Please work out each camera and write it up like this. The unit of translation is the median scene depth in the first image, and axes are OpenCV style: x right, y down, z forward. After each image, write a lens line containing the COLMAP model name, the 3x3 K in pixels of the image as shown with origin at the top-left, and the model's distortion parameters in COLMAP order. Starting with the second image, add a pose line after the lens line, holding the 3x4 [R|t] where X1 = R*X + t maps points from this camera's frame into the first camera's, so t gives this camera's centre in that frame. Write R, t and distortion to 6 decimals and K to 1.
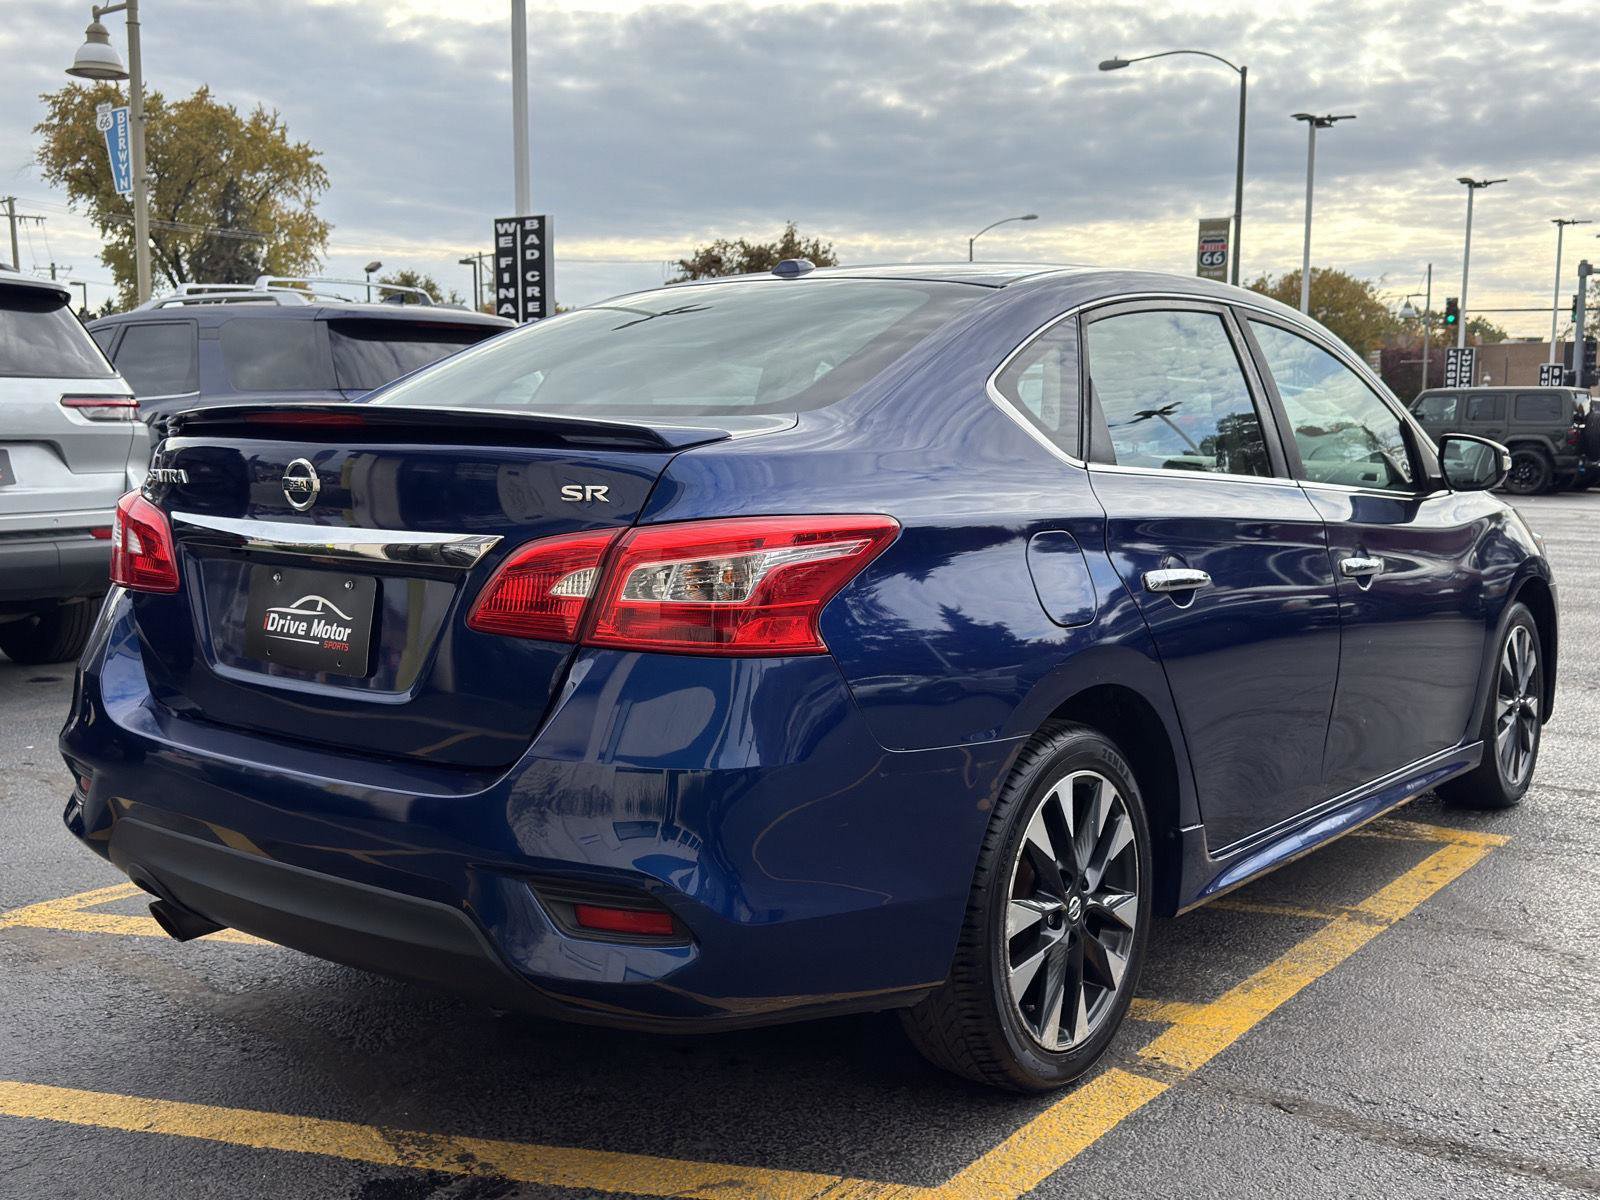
lens RADIAL K [[1631.6, 0, 800.0], [0, 1631.6, 600.0], [0, 0, 1]] dist [0.100651, -0.279038]
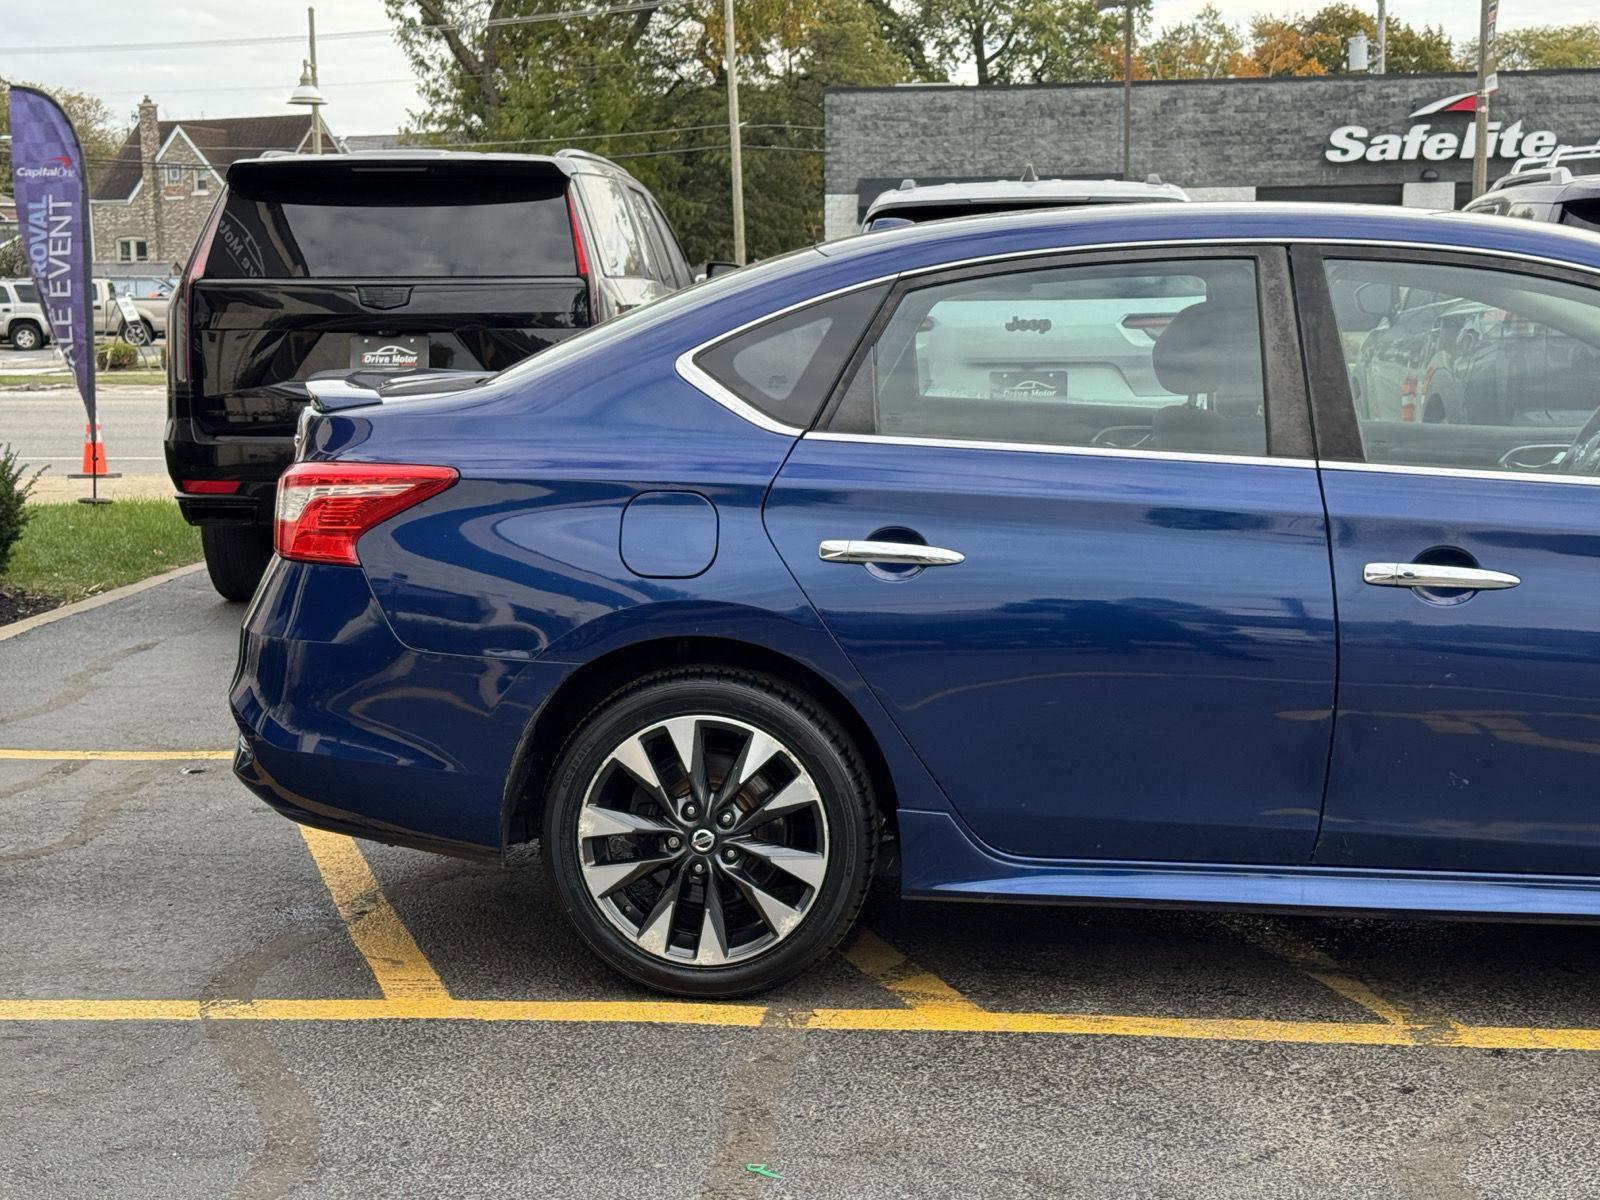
lens RADIAL K [[2327.7, 0, 800.0], [0, 2327.7, 600.0], [0, 0, 1]] dist [0.192099, -0.335573]
pose [[0.525710, 0.097045, -0.845110, 1.505191], [-0.075689, 0.994867, 0.067158, -0.080710], [0.847290, 0.028660, 0.530357, 0.224881]]
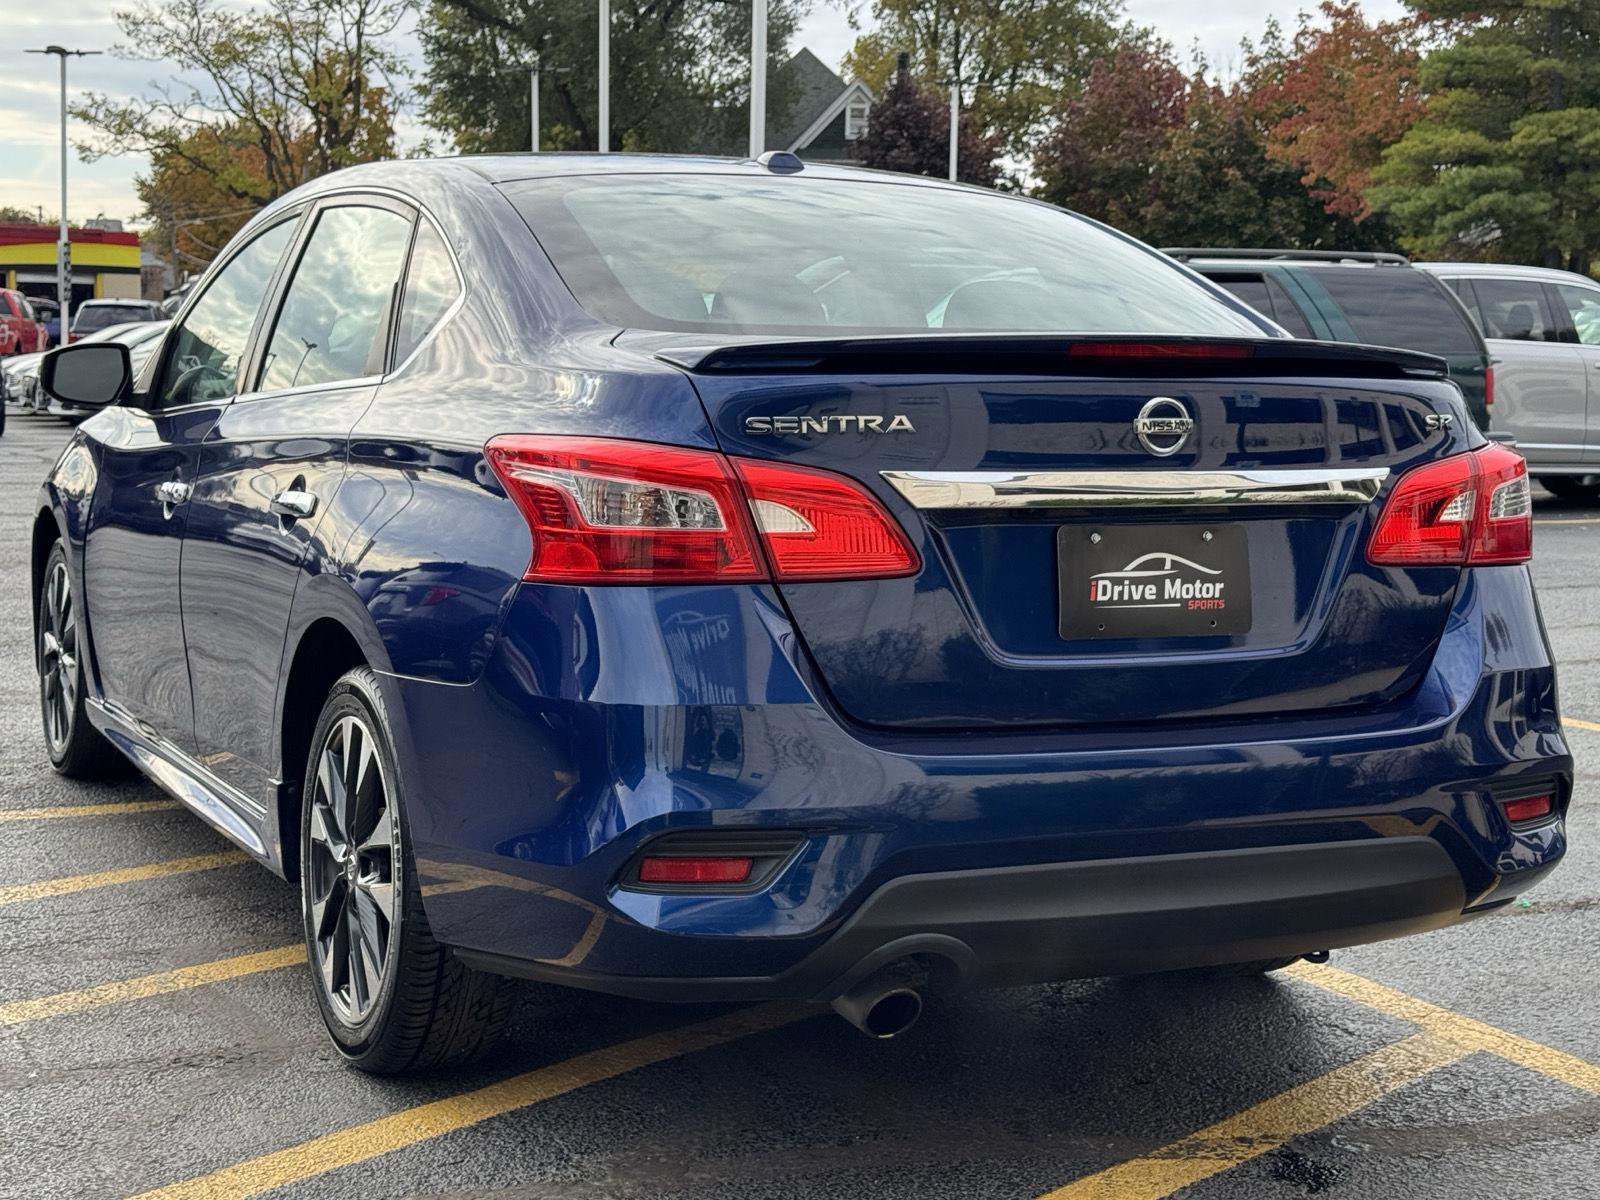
lens RADIAL K [[2338.6, 0, 798.6], [0, 2338.6, 615.7], [0, 0, 1]] dist [0.180345, -0.270332]
pose [[0.479183, -0.104650, 0.871454, -1.334761], [0.079110, 0.993975, 0.075863, -0.071583], [-0.874142, 0.032588, 0.484575, 0.510224]]
